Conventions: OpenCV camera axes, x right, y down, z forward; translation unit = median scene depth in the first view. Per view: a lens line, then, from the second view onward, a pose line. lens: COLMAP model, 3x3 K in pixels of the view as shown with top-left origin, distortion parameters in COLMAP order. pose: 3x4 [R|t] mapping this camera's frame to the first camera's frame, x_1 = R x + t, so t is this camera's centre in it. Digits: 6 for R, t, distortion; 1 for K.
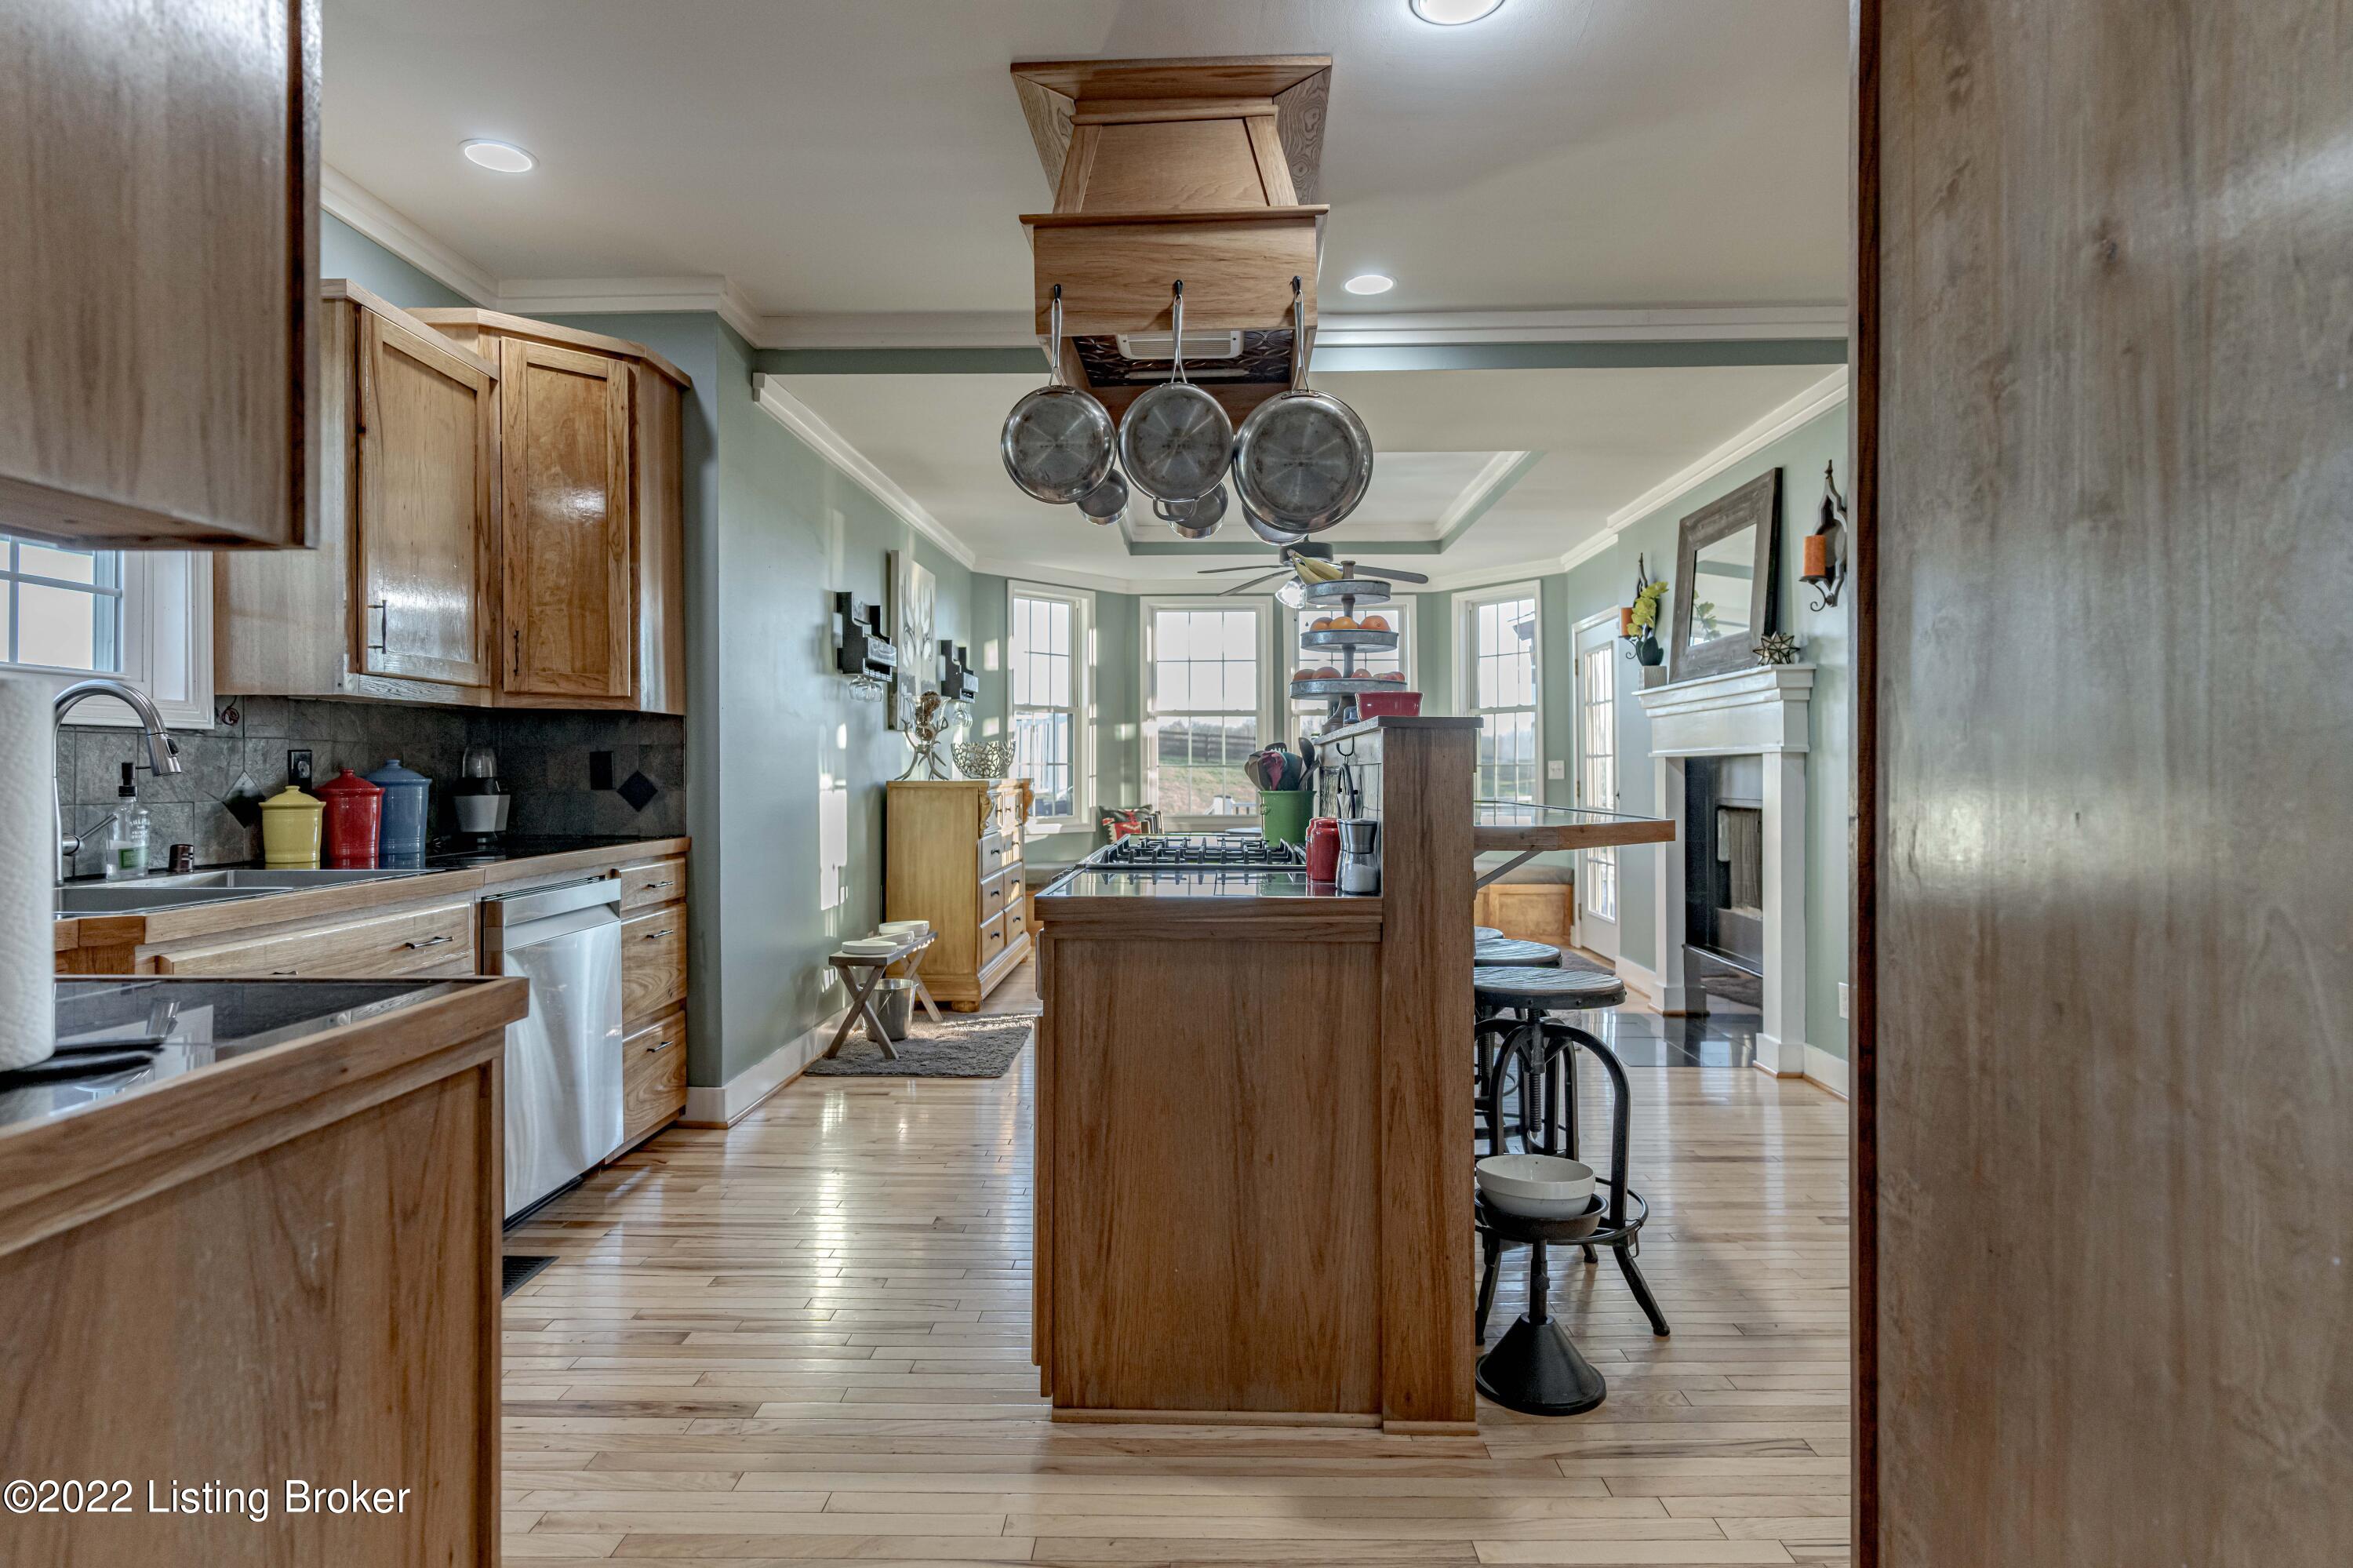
lens RADIAL K [[1312.7, 0, 1189.4], [0, 1312.7, 777.2], [0, 0, 1]] dist [0.002152, 0.000423]
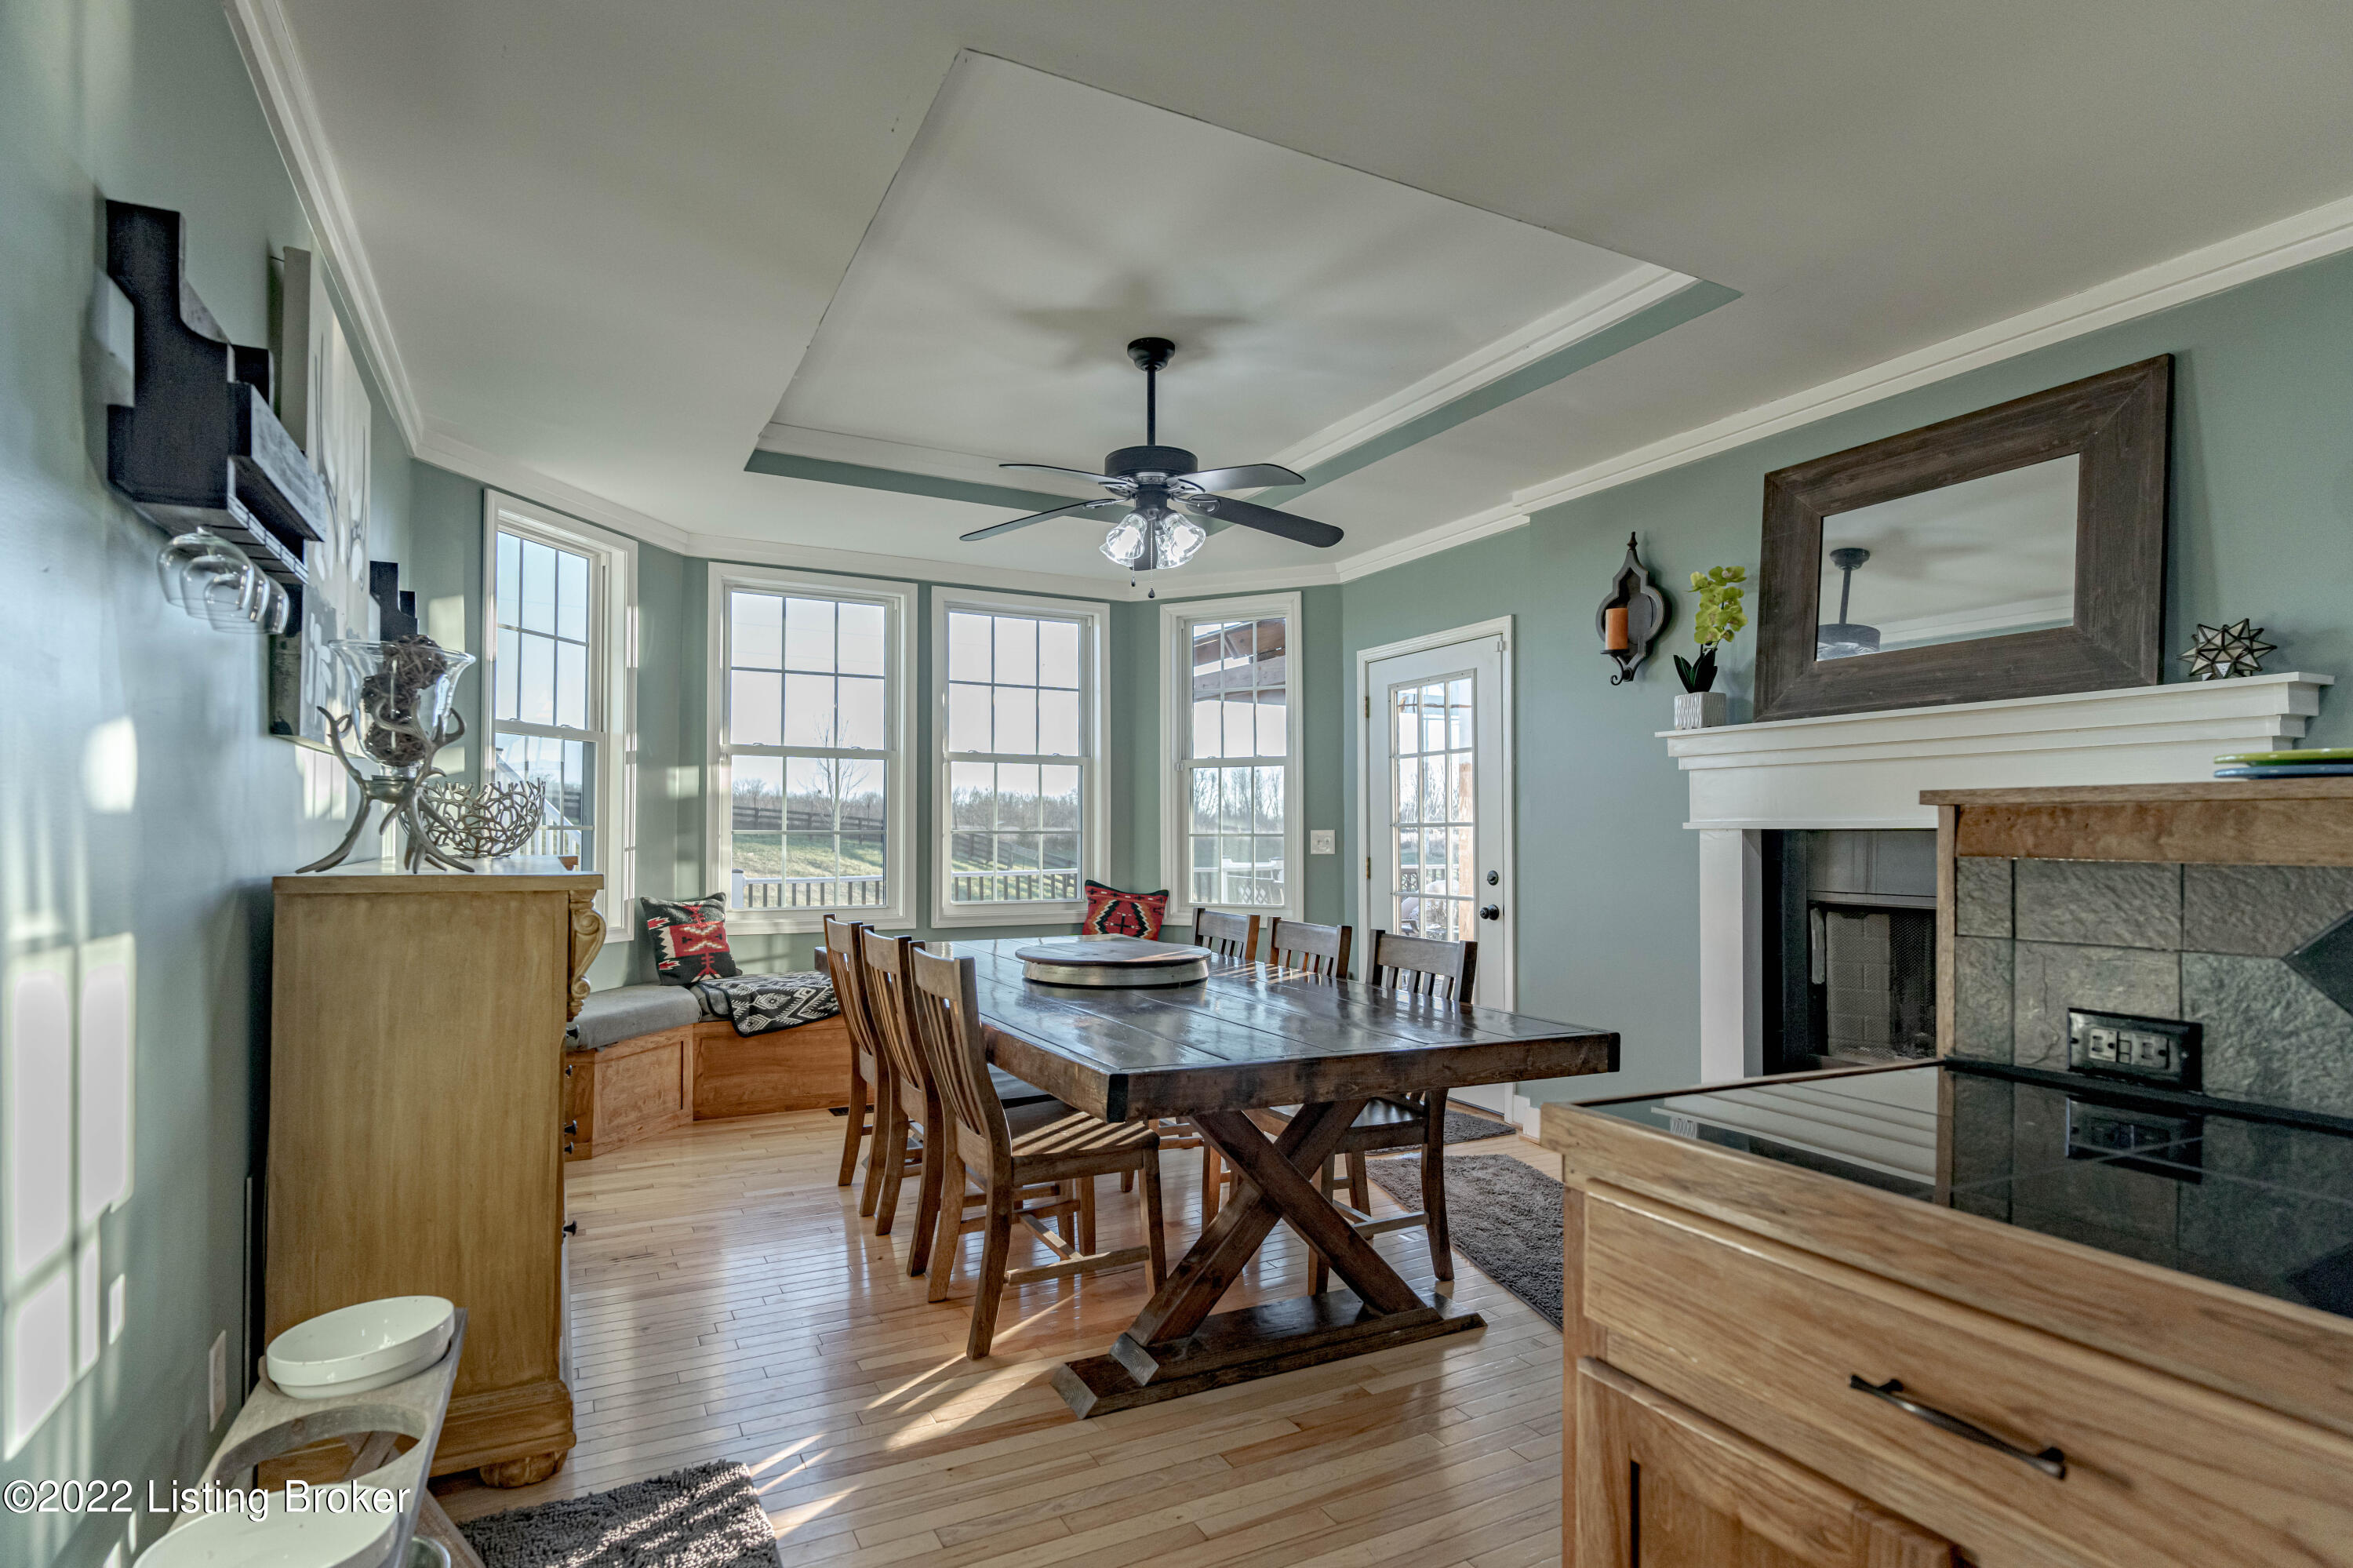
lens RADIAL K [[1139.7, 0, 1137.7], [0, 1139.7, 831.9], [0, 0, 1]] dist [0.003458, -0.000310]
pose [[0.876382, 0.007797, 0.481554, -0.129494], [-0.004410, 0.999957, -0.008166, -0.005766], [-0.481597, 0.005033, 0.876378, 0.460191]]
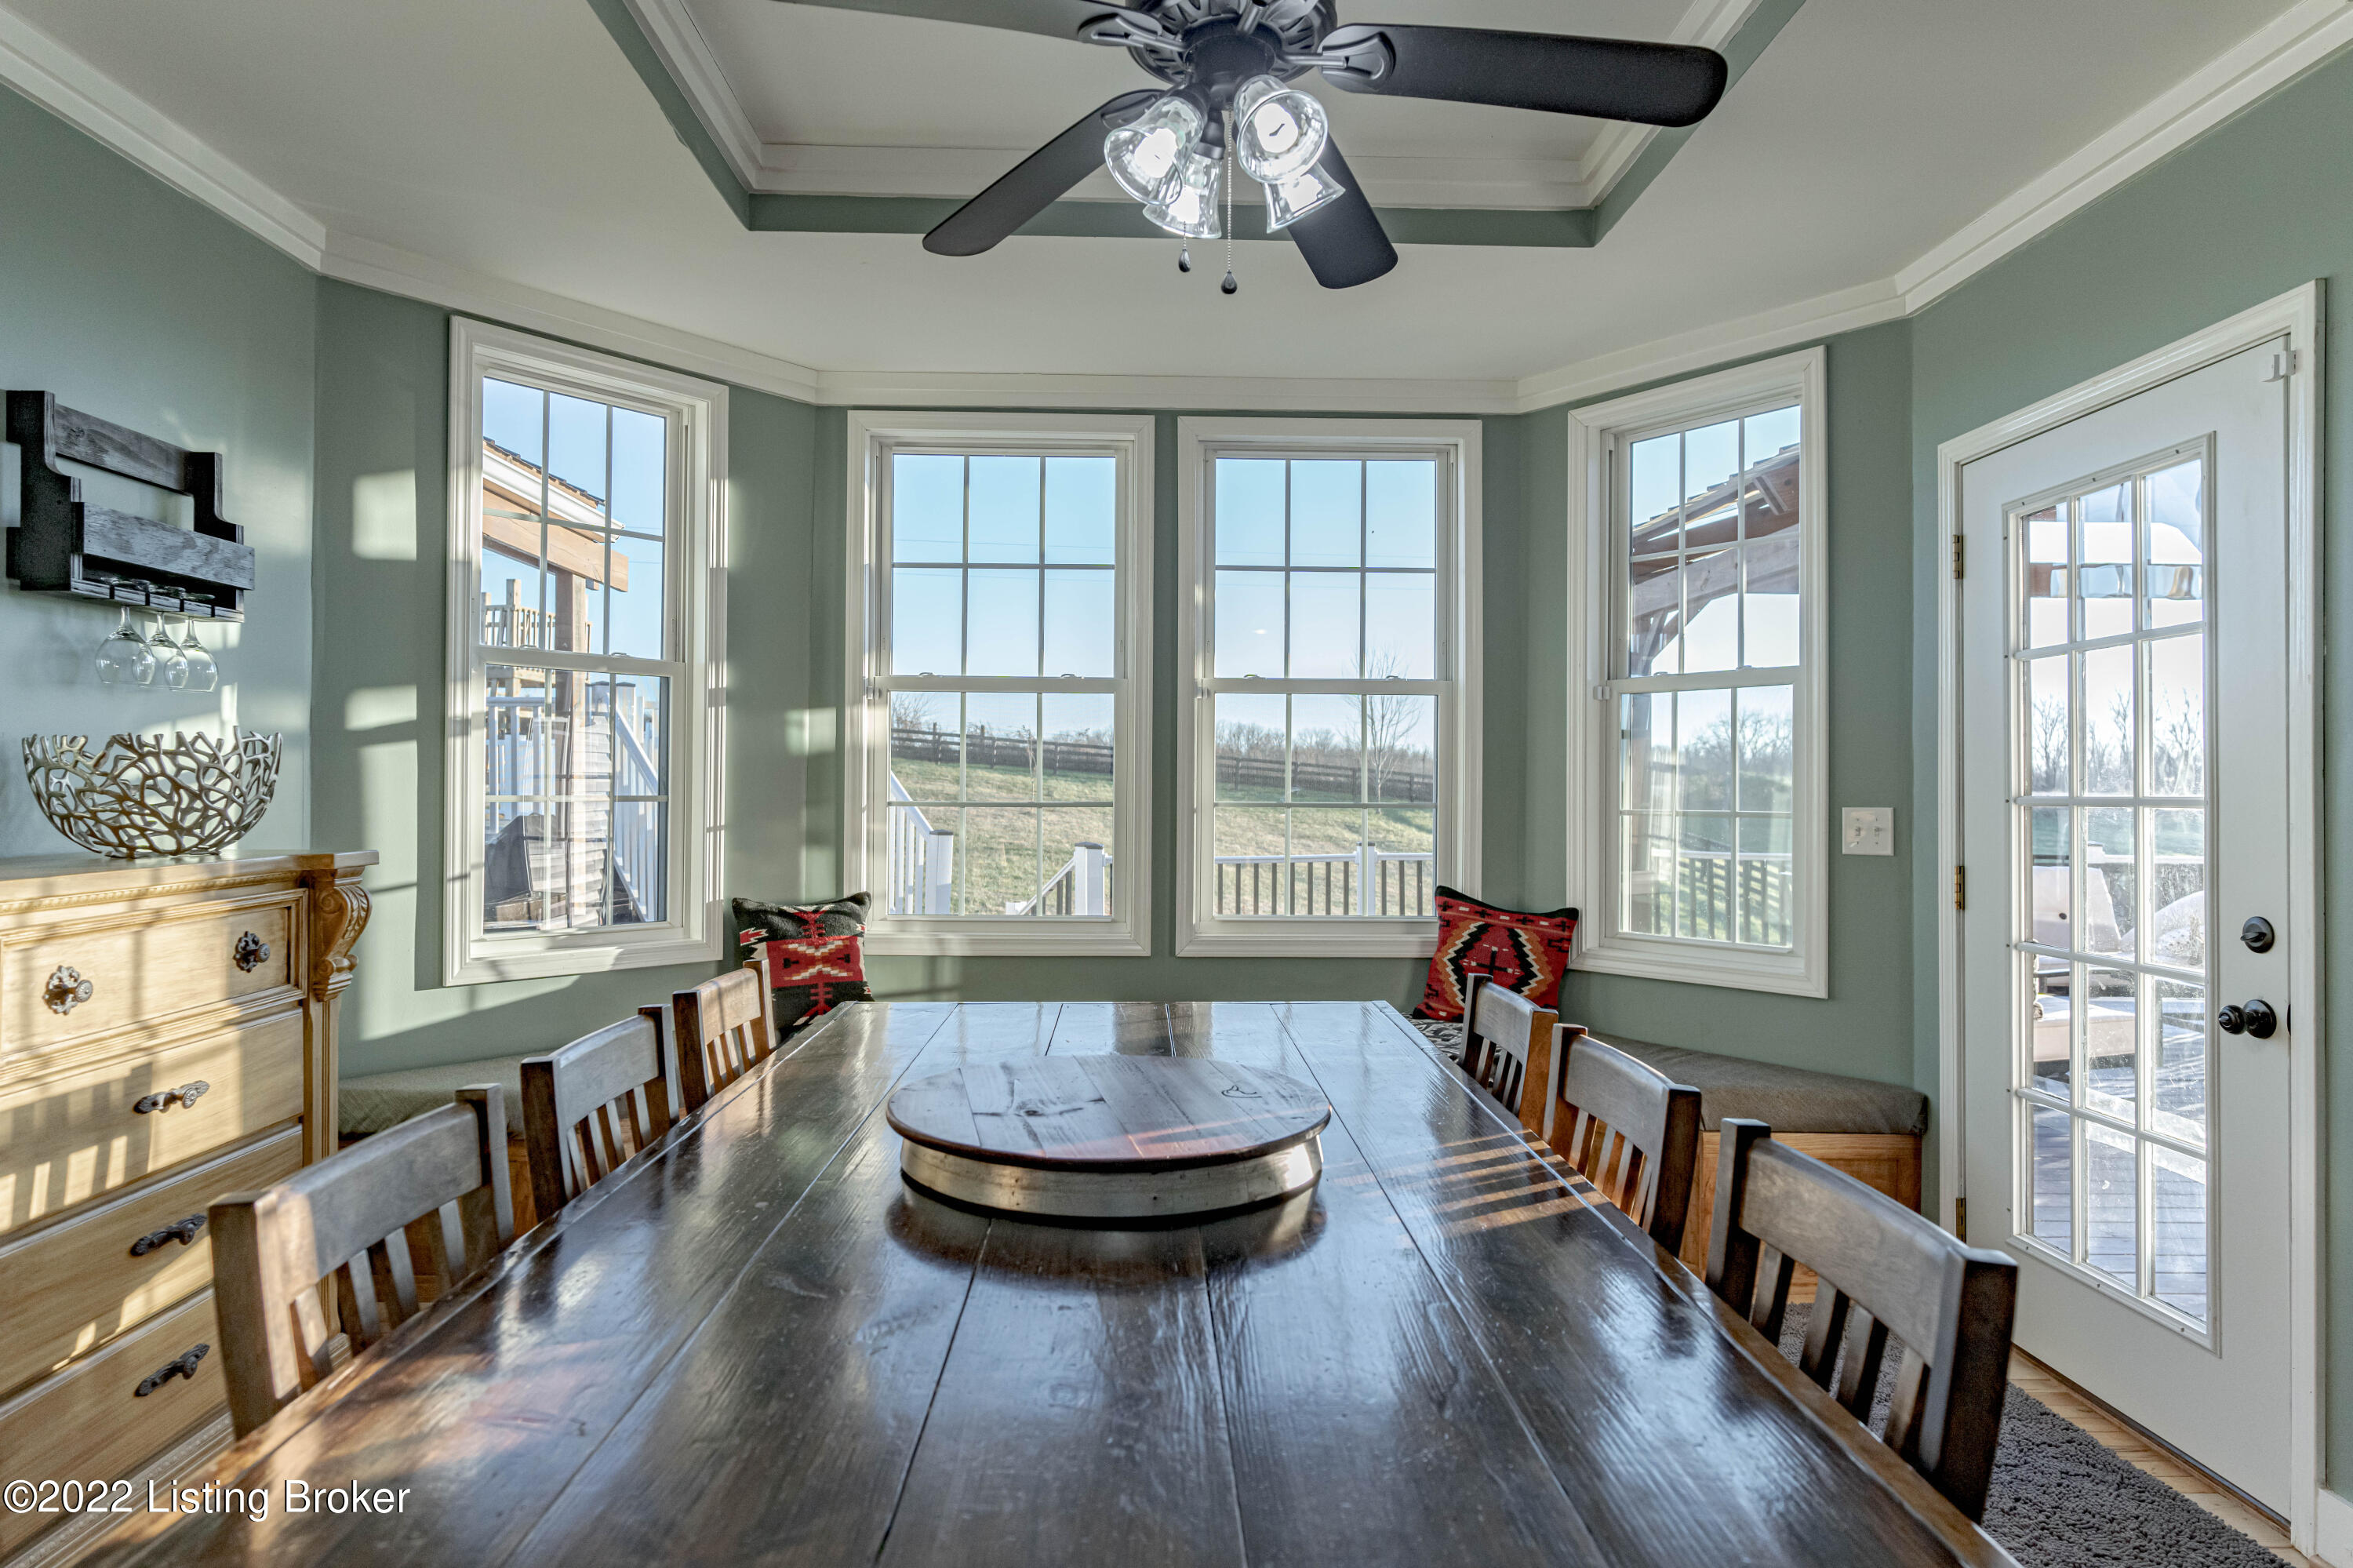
lens RADIAL K [[1294.8, 0, 1209.0], [0, 1294.8, 789.6], [0, 0, 1]] dist [0.001442, 0.001124]
pose [[0.997325, 0.010786, 0.072289, 0.056147], [-0.010533, 0.999937, -0.003870, -0.014167], [-0.072326, 0.003099, 0.997376, 0.615799]]
